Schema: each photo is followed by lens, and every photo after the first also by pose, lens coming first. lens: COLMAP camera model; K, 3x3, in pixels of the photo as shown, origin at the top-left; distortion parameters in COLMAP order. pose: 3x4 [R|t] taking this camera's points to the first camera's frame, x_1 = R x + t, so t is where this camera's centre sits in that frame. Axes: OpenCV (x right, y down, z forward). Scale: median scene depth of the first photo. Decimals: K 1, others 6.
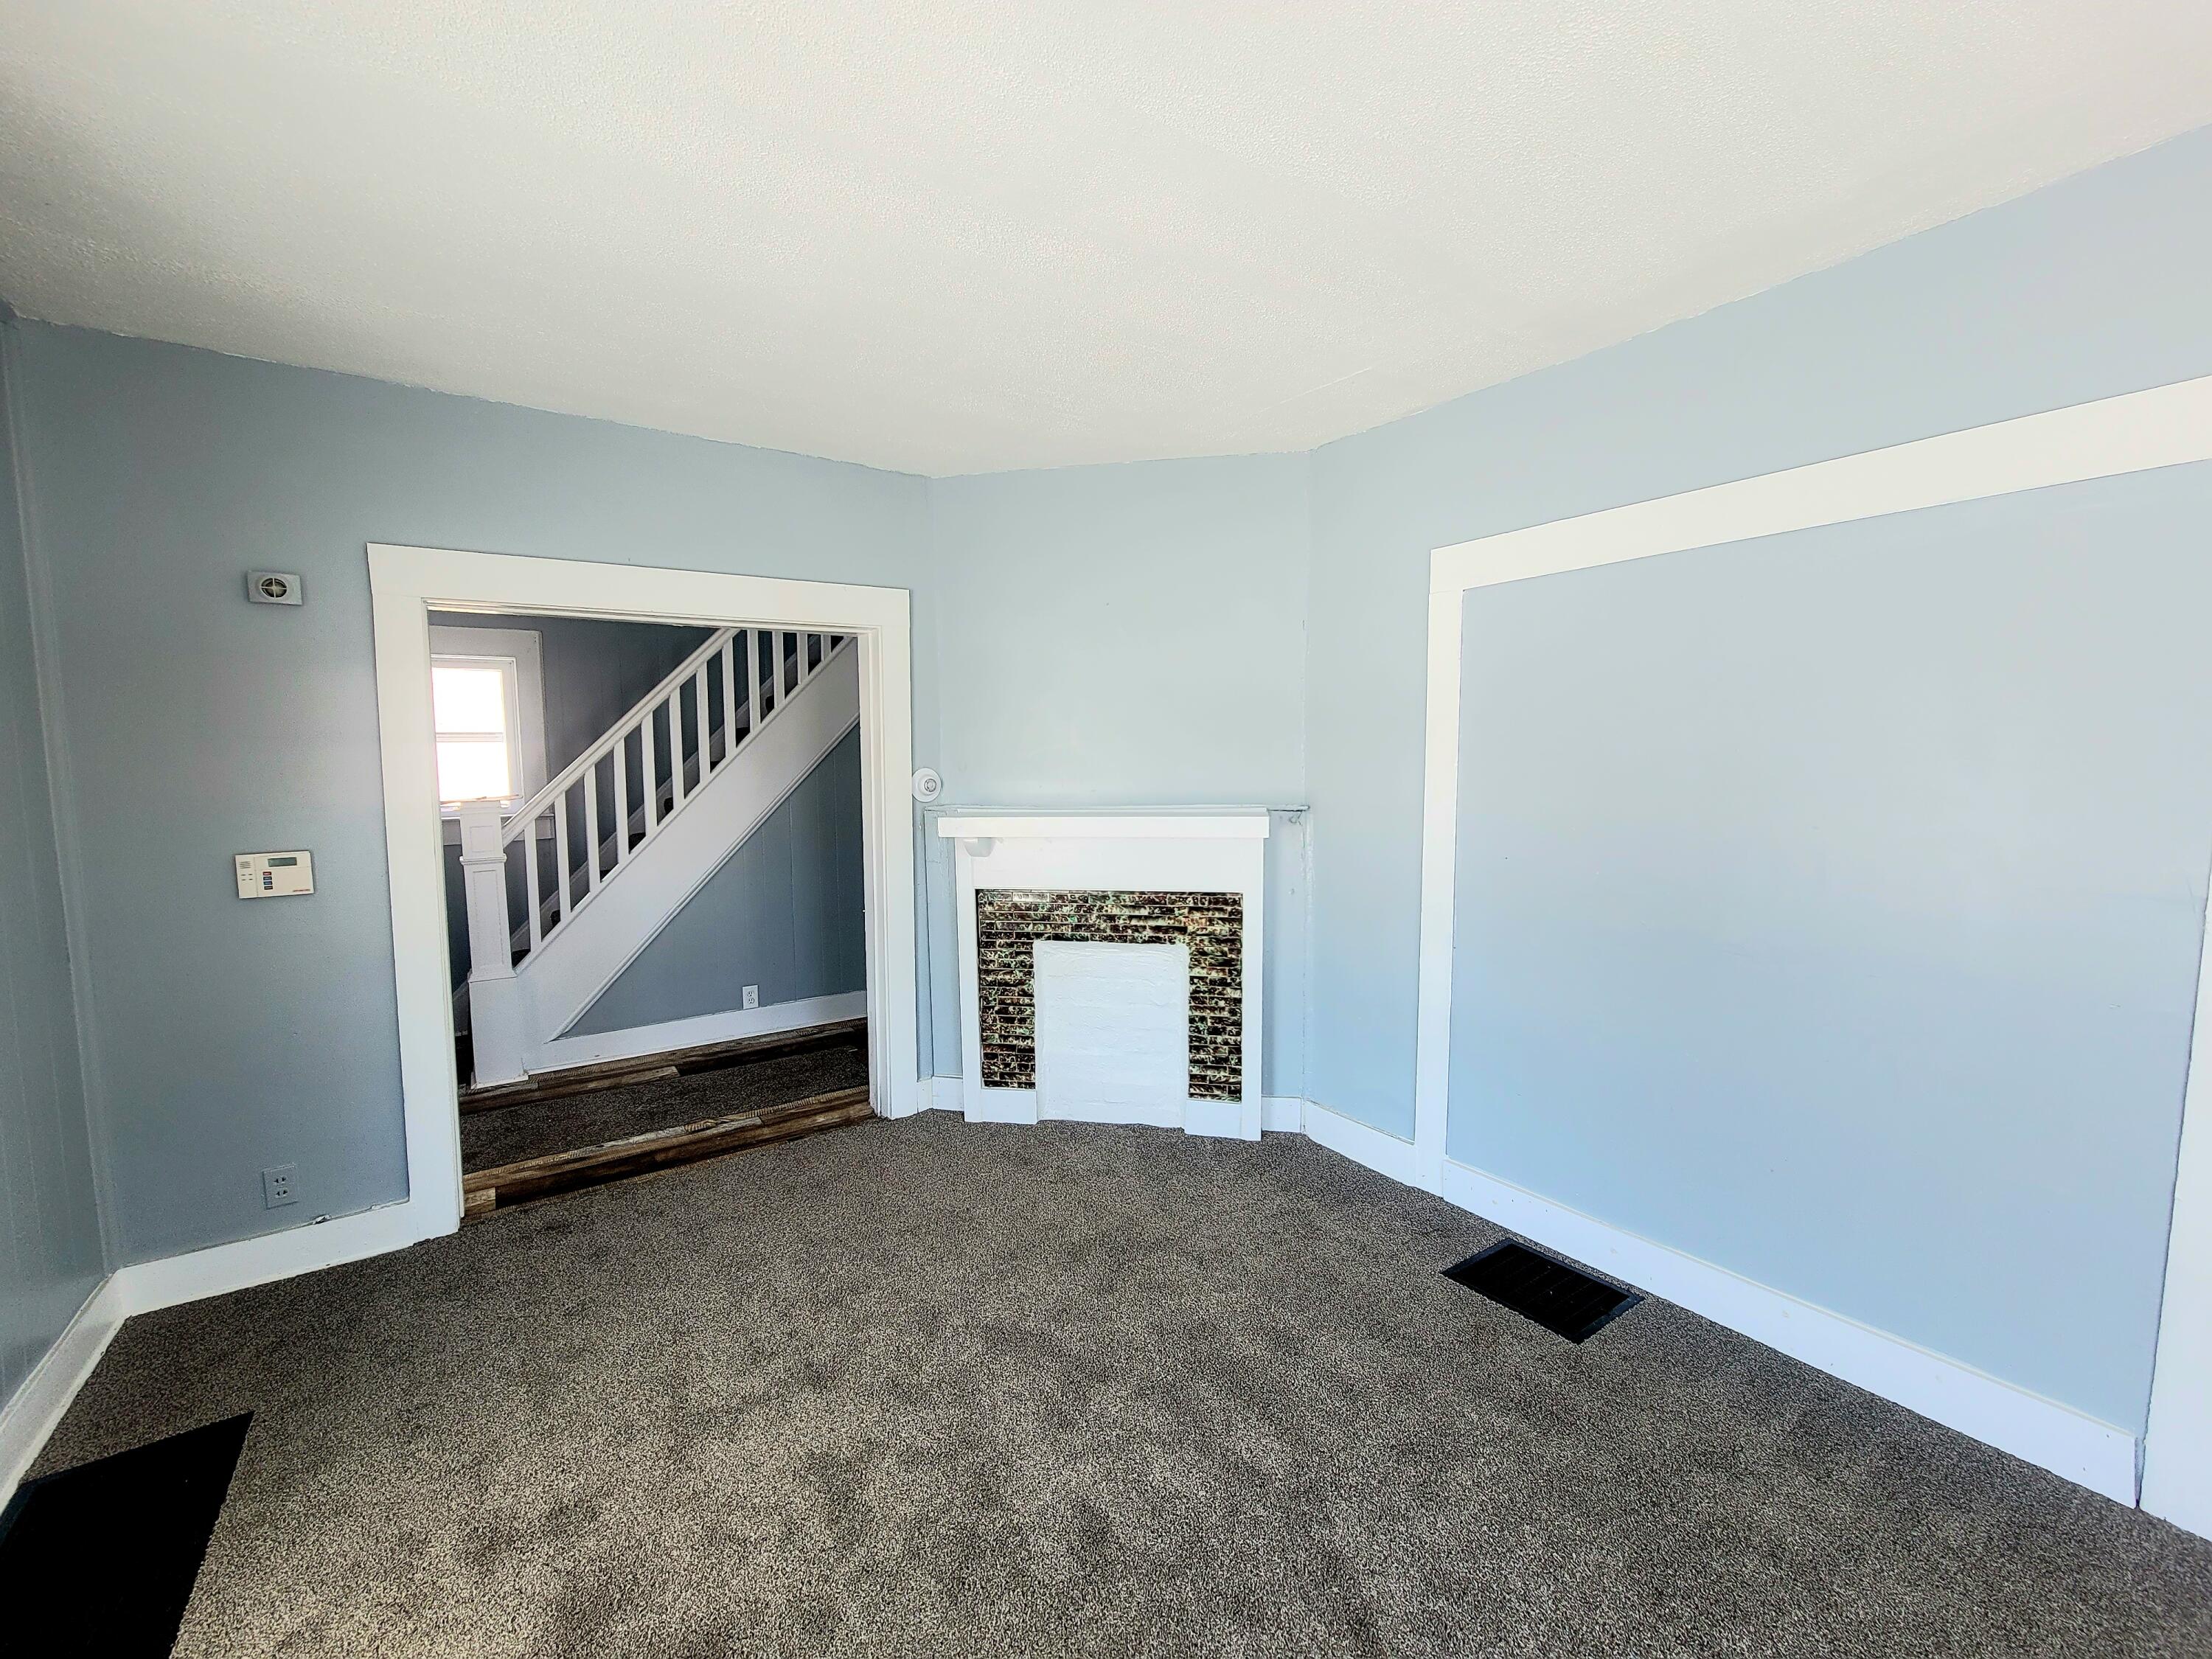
lens RADIAL K [[904.9, 0, 1088.1], [0, 904.9, 825.8], [0, 0, 1]] dist [-0.001054, 0.000109]
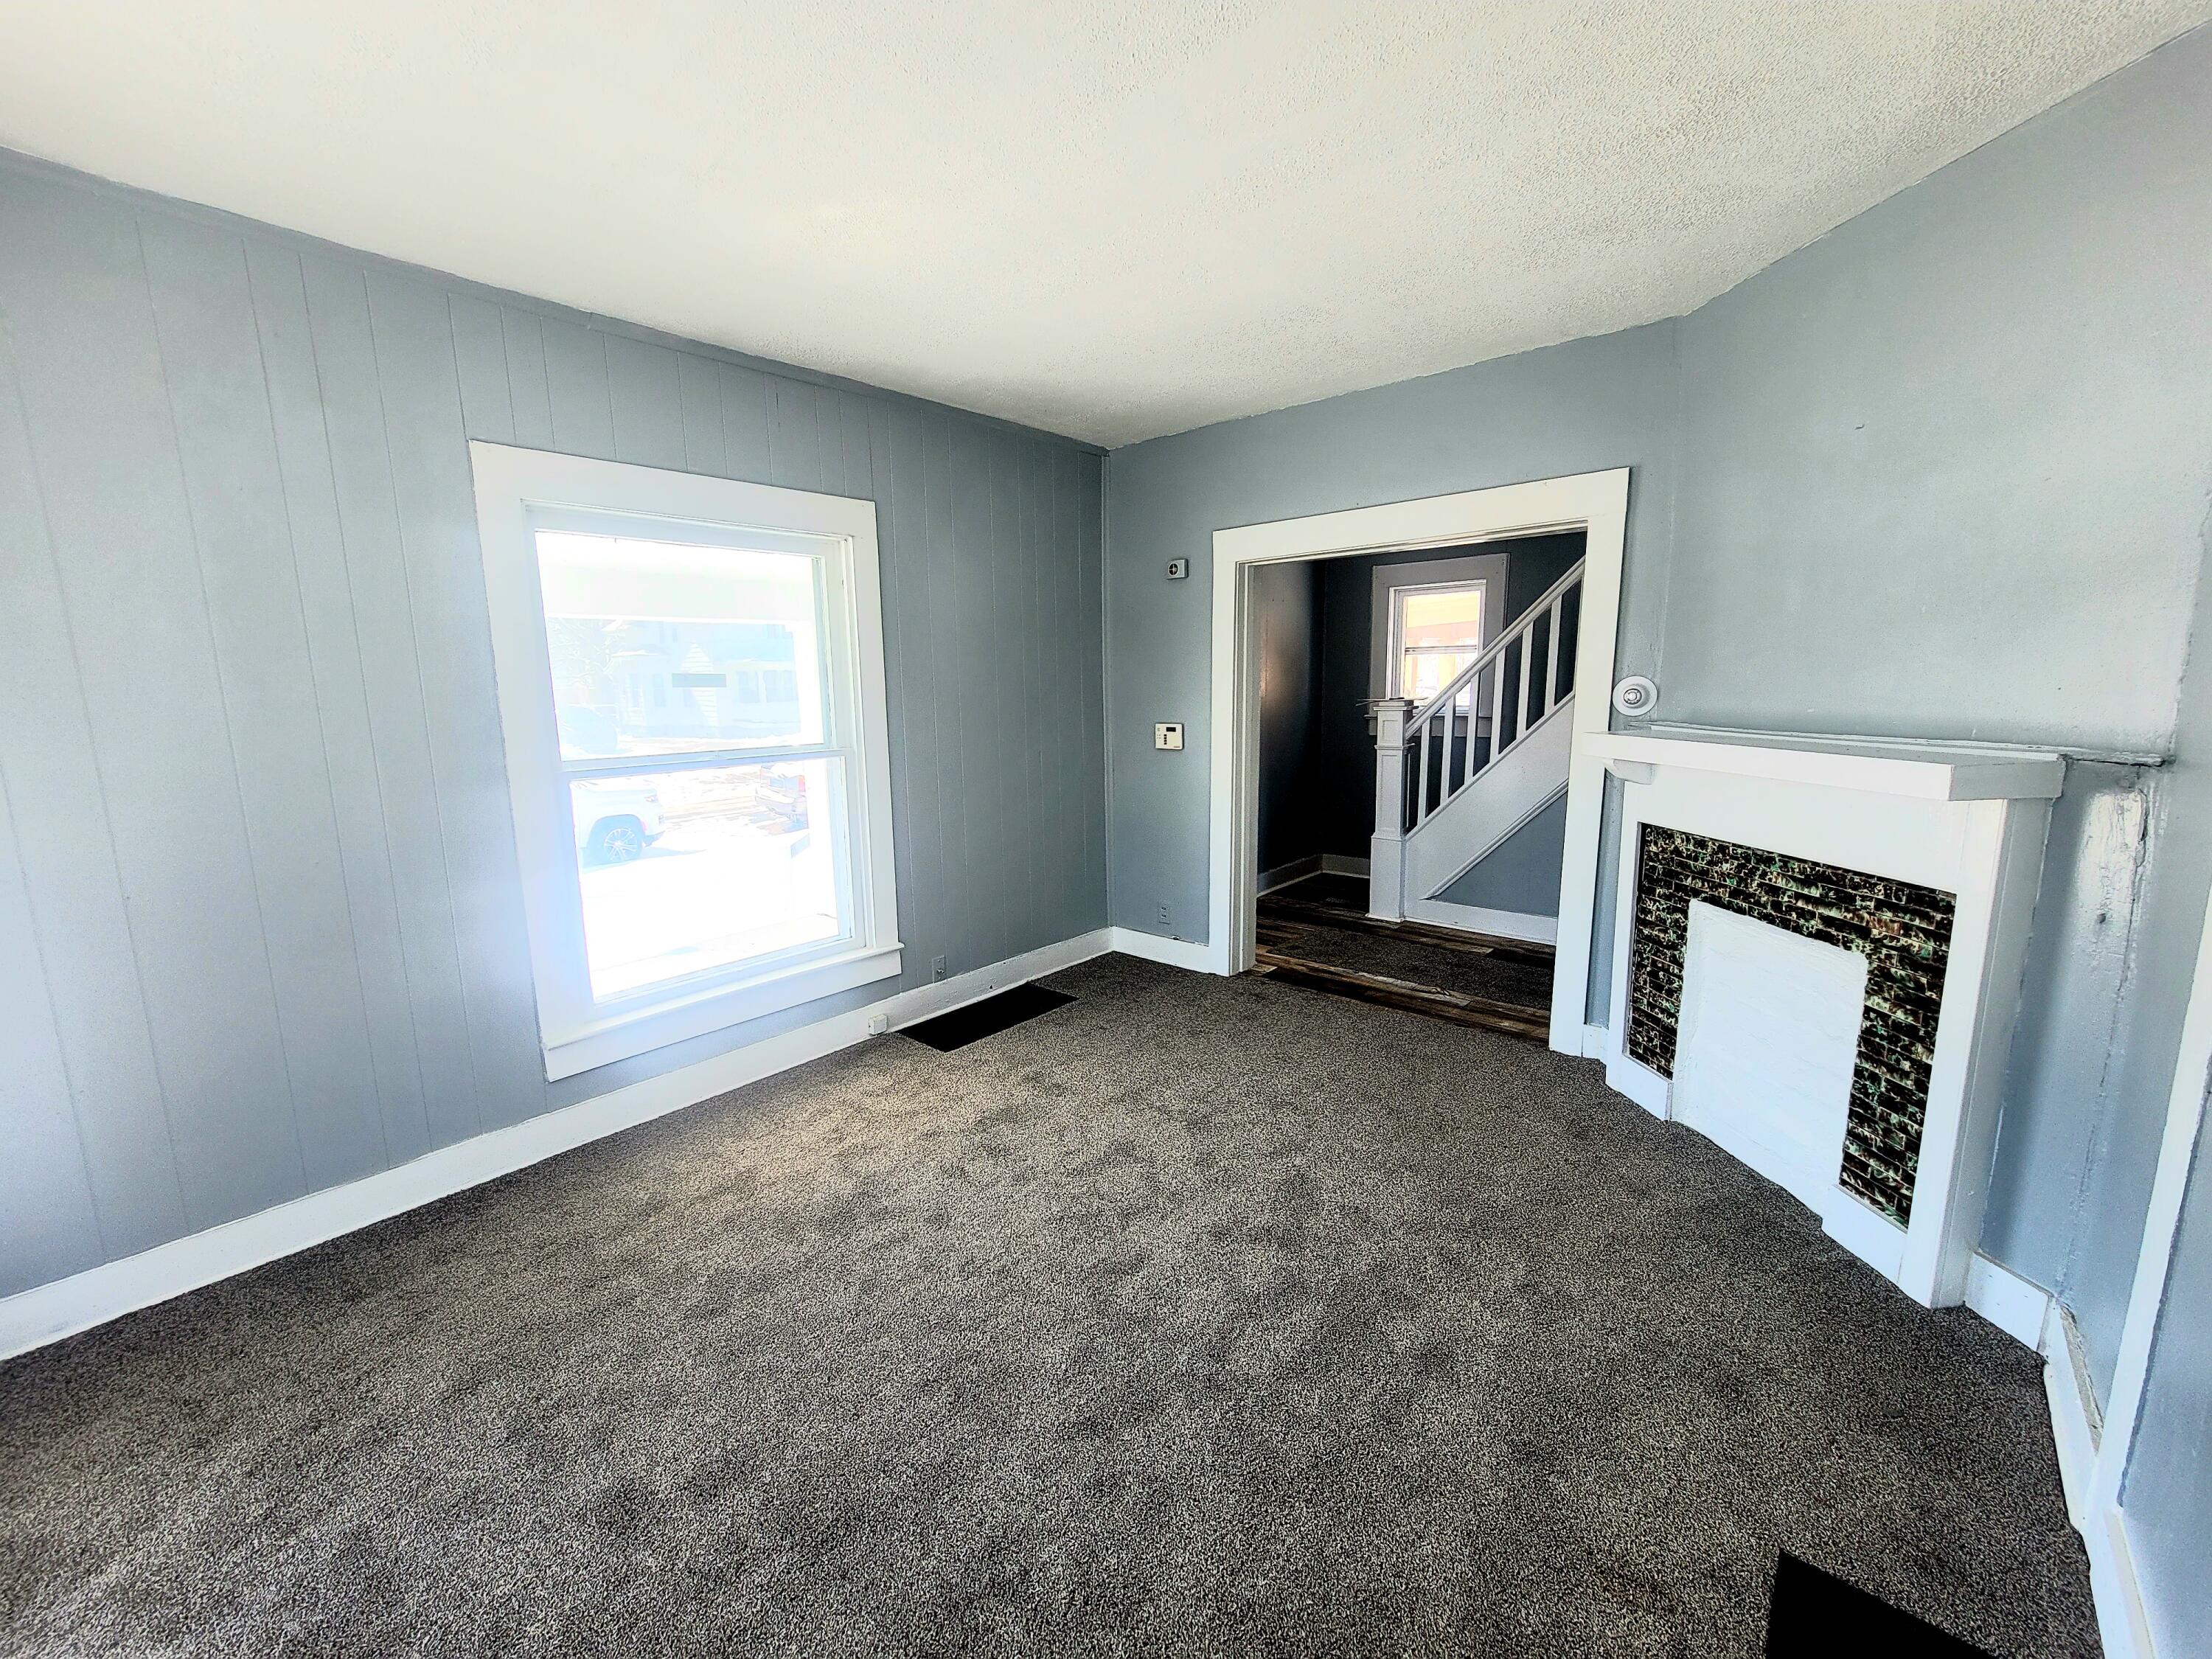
lens RADIAL K [[904.9, 0, 1088.1], [0, 904.9, 825.8], [0, 0, 1]] dist [-0.001054, 0.000109]
pose [[0.245336, 0.161028, -0.955971, 0.565310], [-0.062591, 0.986682, 0.150138, -0.021130], [0.967415, 0.023001, 0.252148, 0.300582]]
